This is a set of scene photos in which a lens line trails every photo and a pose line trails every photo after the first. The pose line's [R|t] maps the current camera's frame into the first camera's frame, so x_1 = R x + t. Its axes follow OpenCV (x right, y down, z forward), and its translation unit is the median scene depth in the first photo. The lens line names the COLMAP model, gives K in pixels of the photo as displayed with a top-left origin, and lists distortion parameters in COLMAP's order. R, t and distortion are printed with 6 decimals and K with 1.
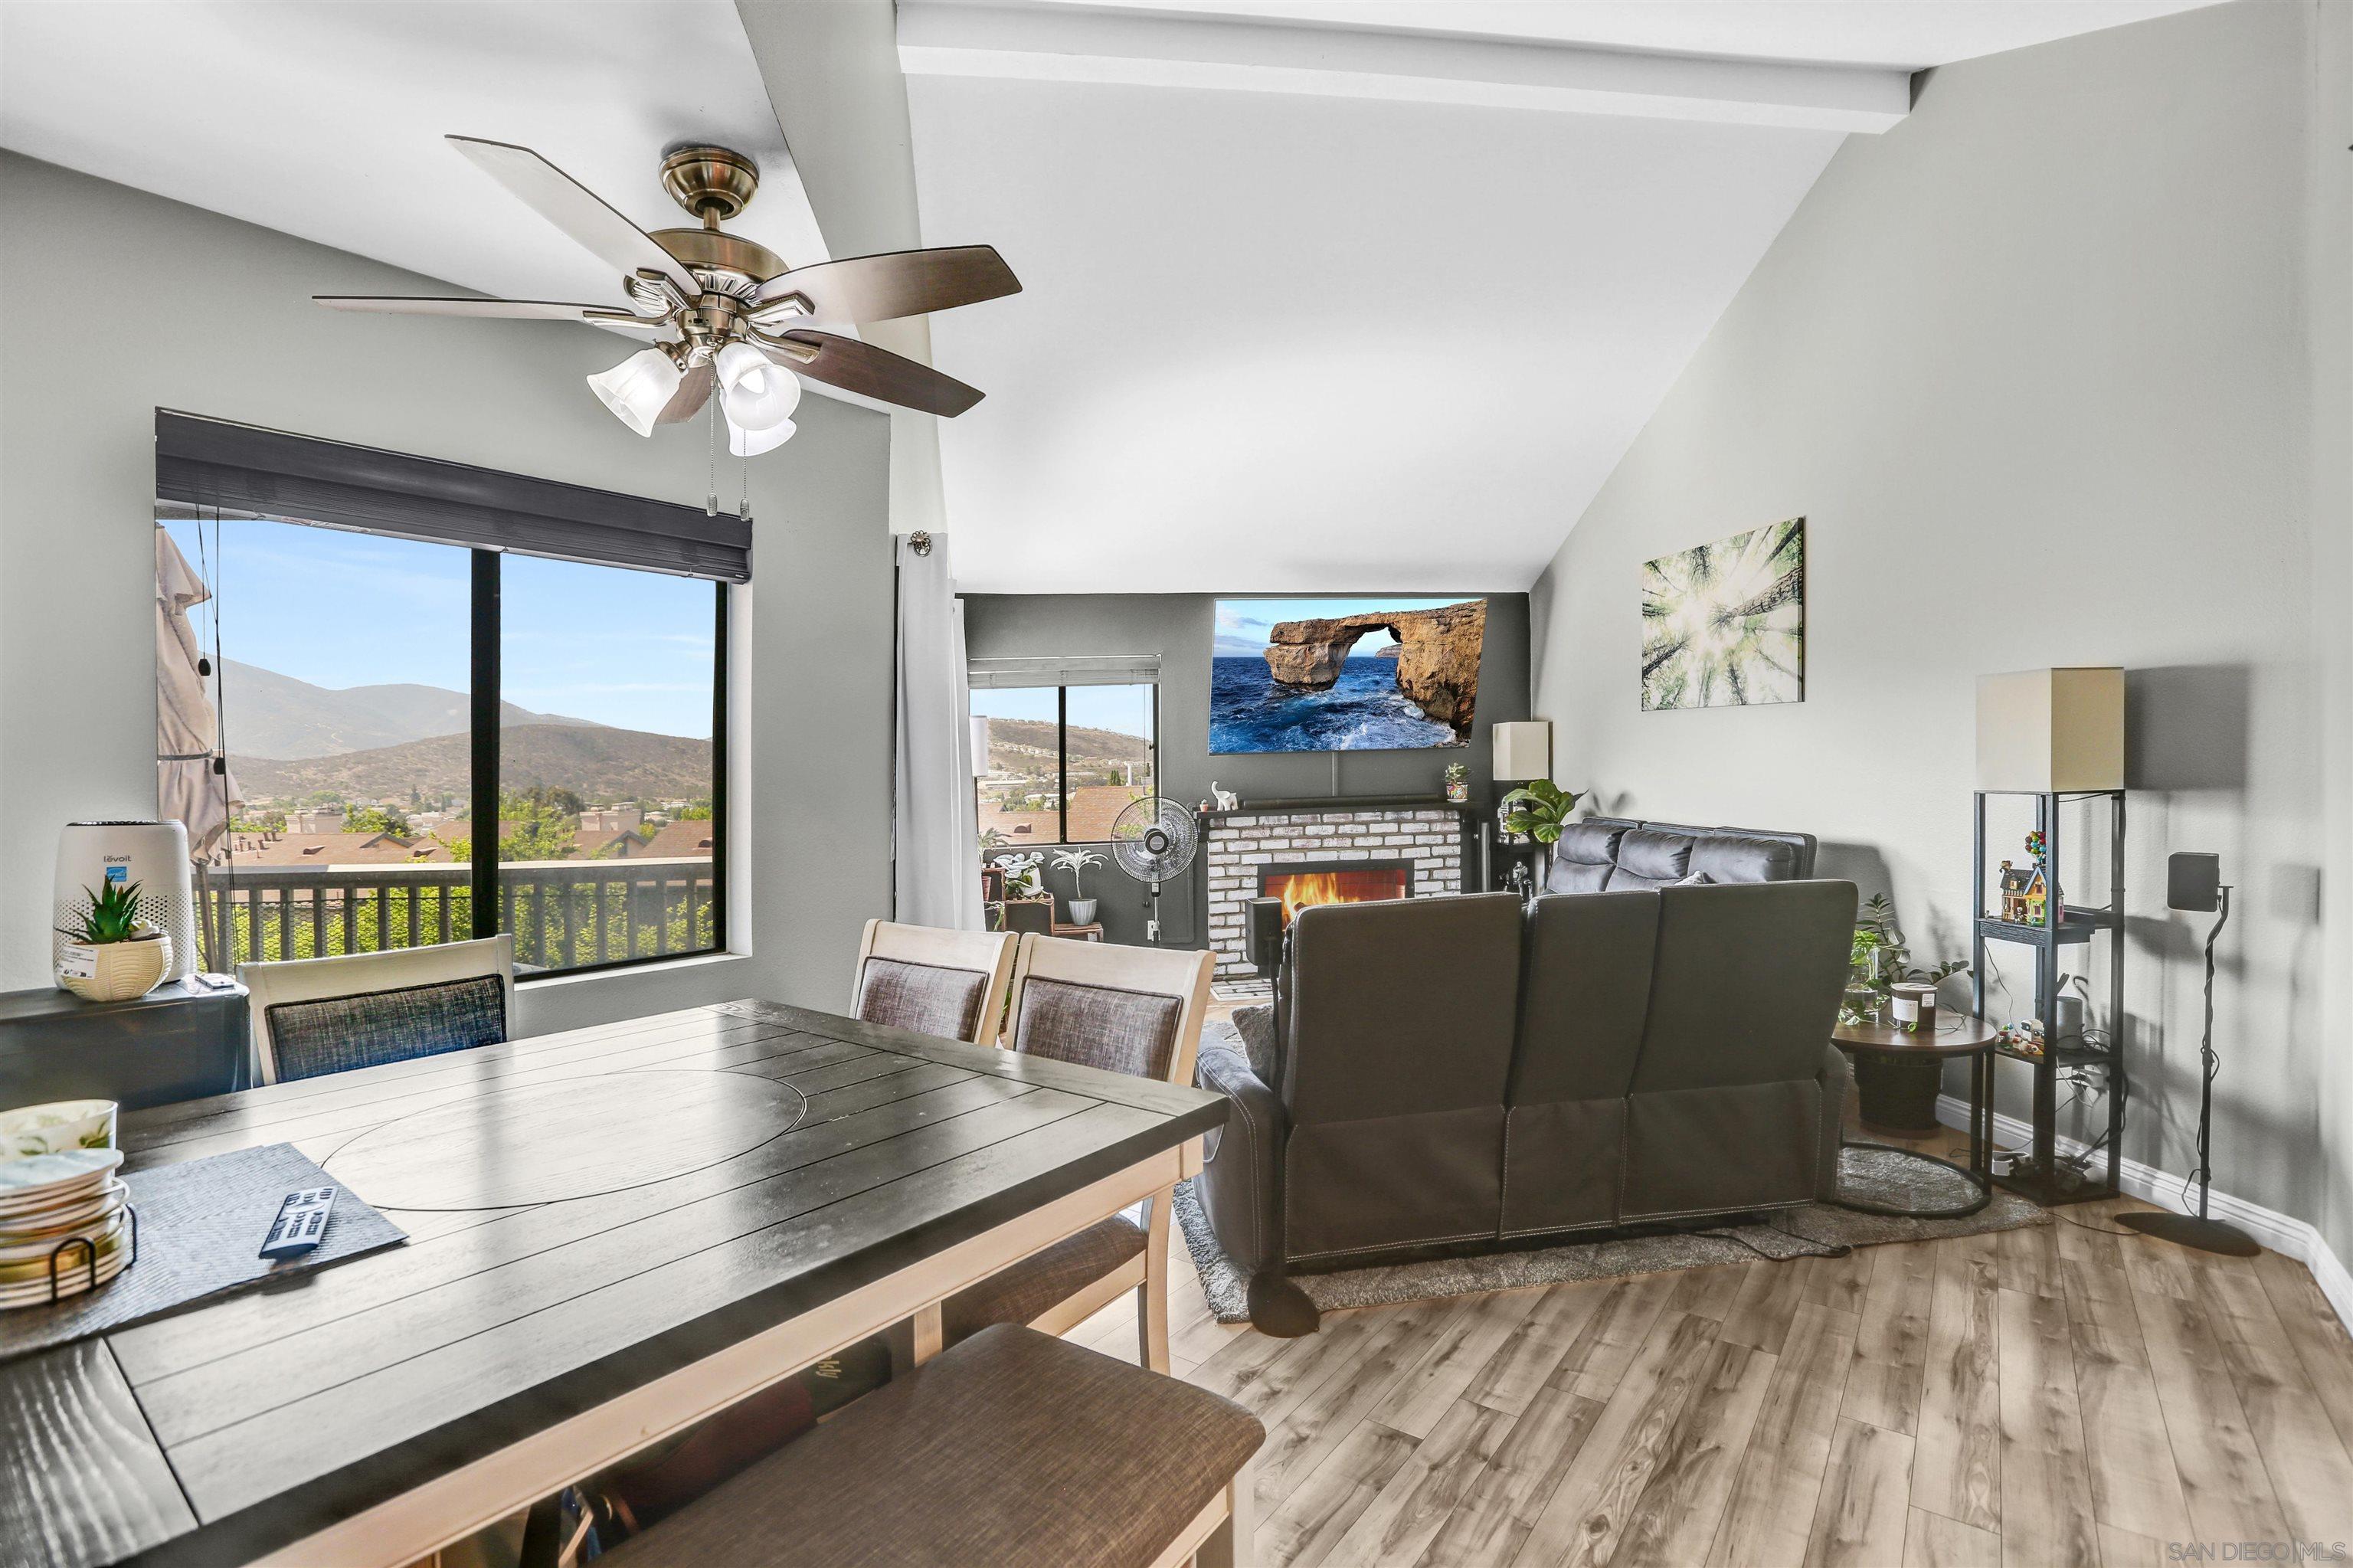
lens RADIAL K [[1098.8, 0, 1189.6], [0, 1098.8, 771.9], [0, 0, 1]] dist [-0.031358, 0.008704]
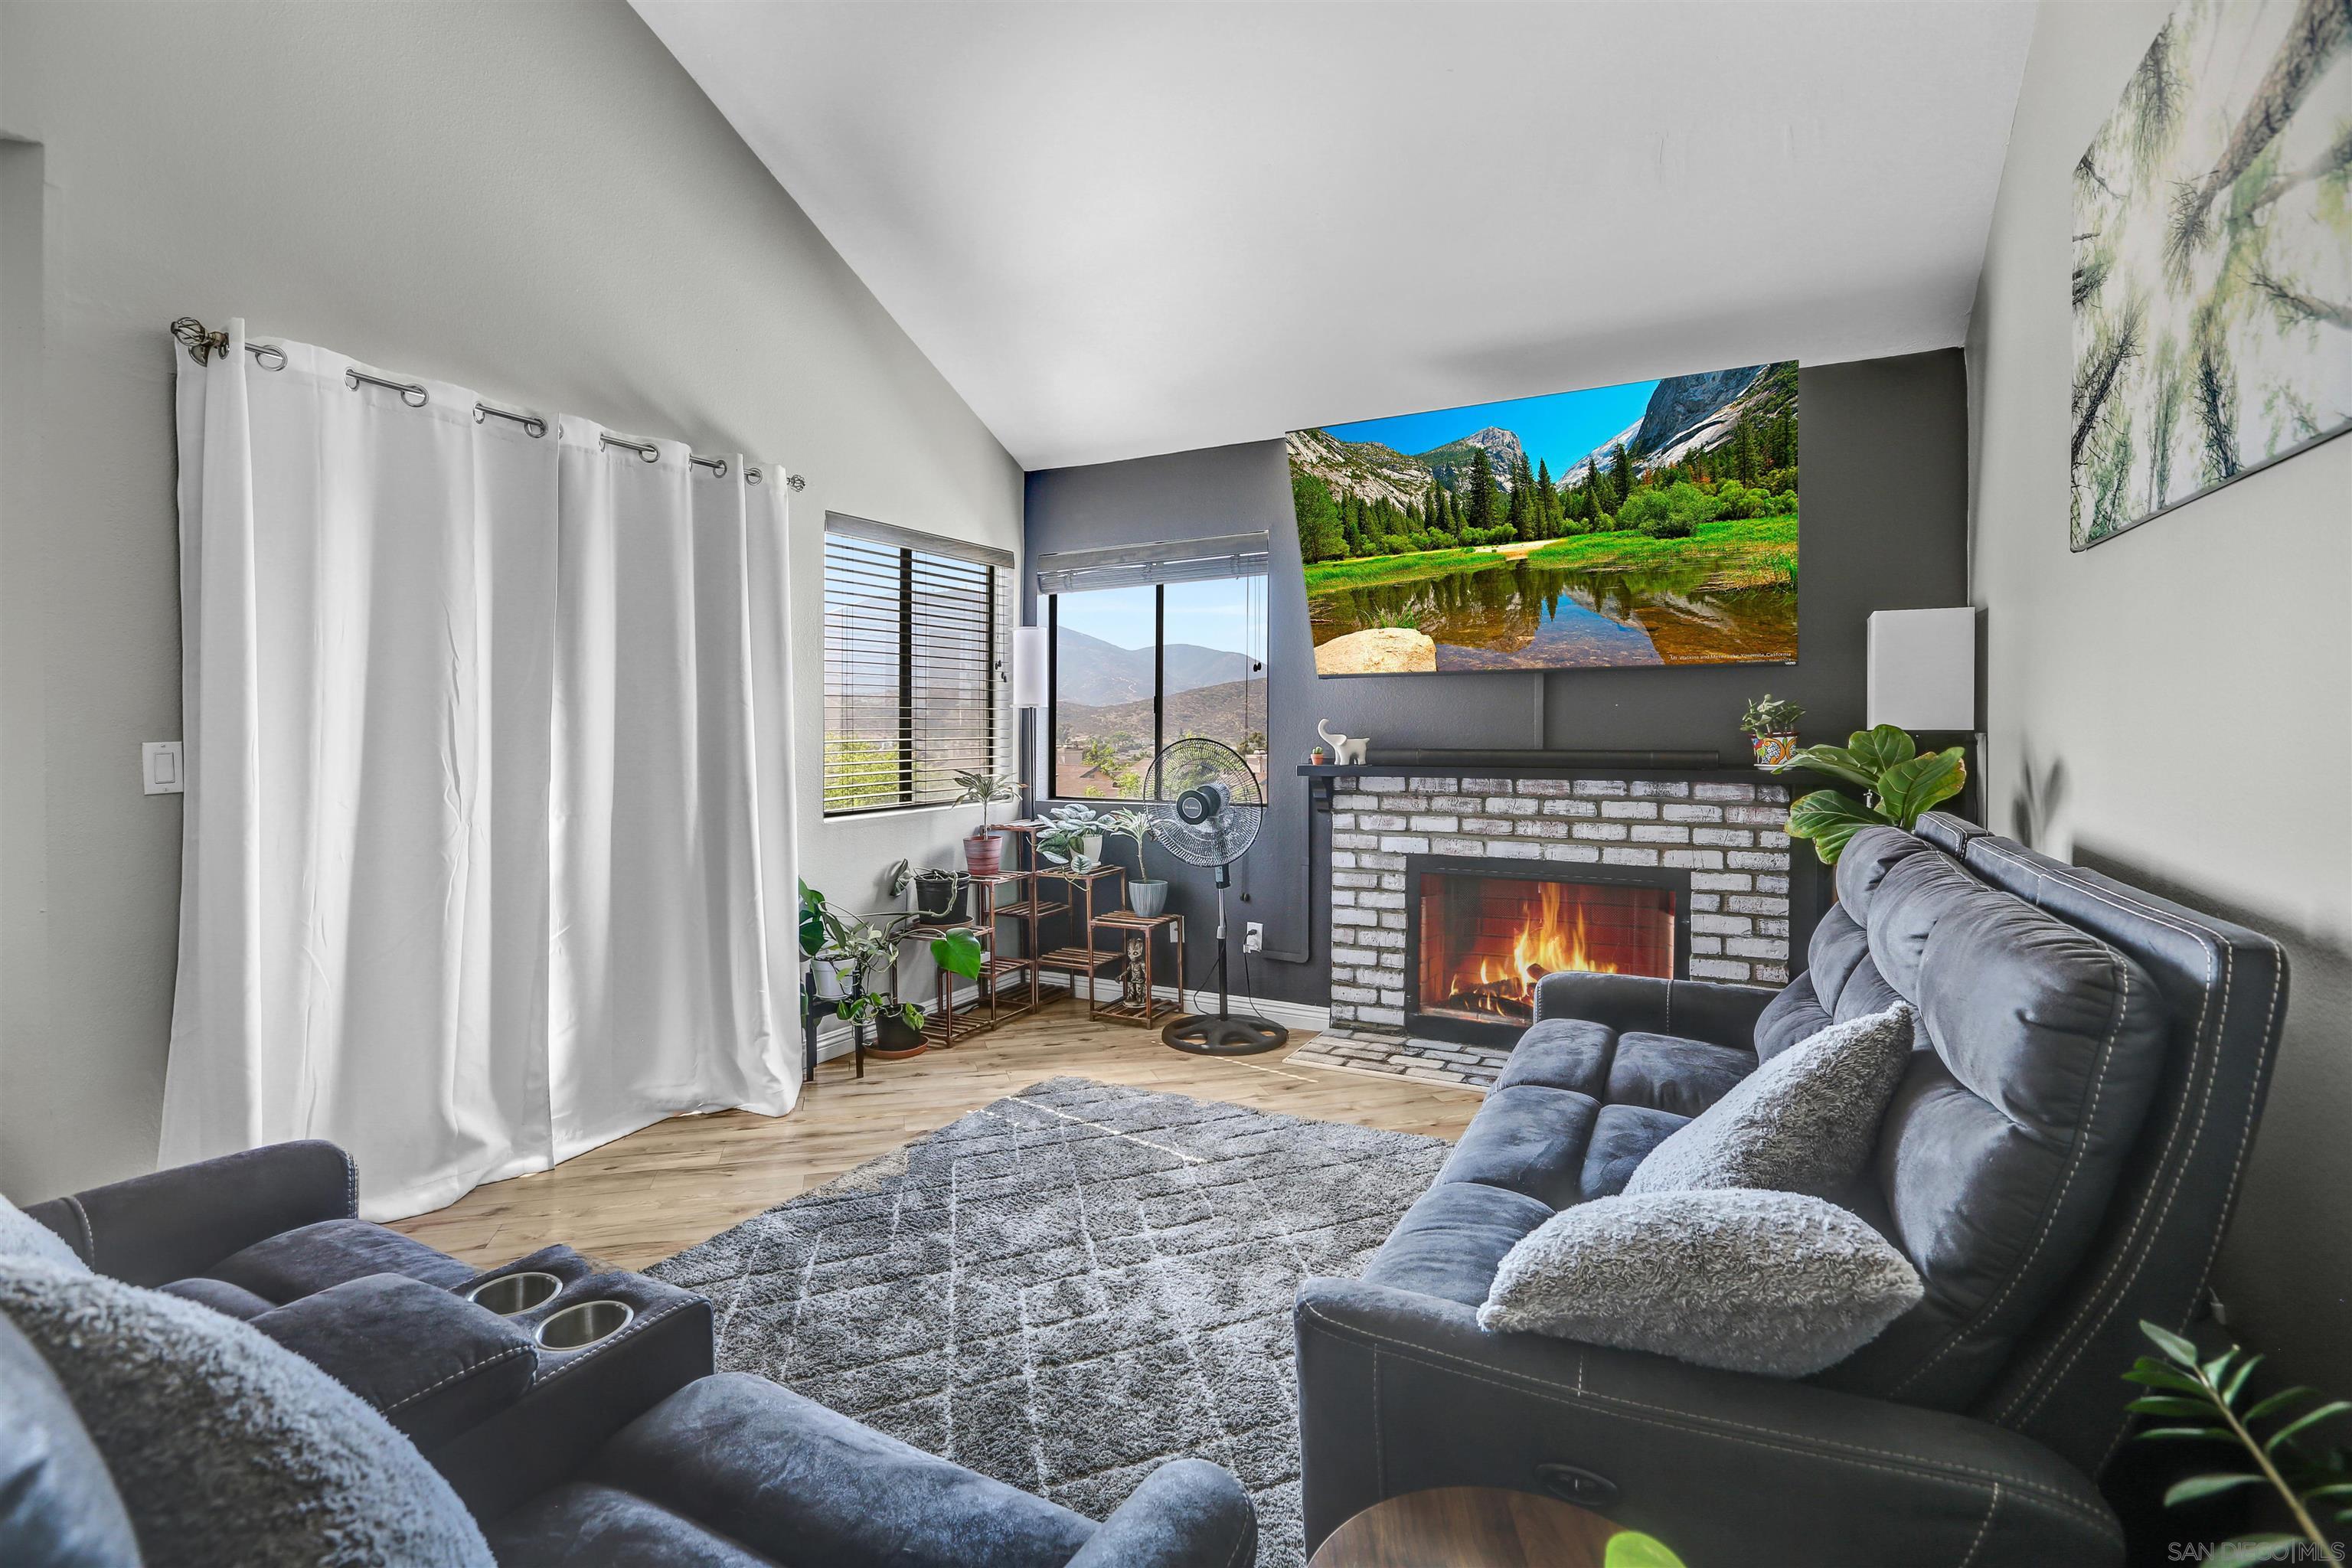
lens RADIAL K [[1098.3, 0, 1208.6], [0, 1098.3, 732.0], [0, 0, 1]] dist [-0.031358, 0.008704]
pose [[0.813432, 0.027889, -0.580990, 0.329716], [-0.025885, 0.999596, 0.011743, 0.010550], [0.581083, 0.005487, 0.813826, 0.428393]]
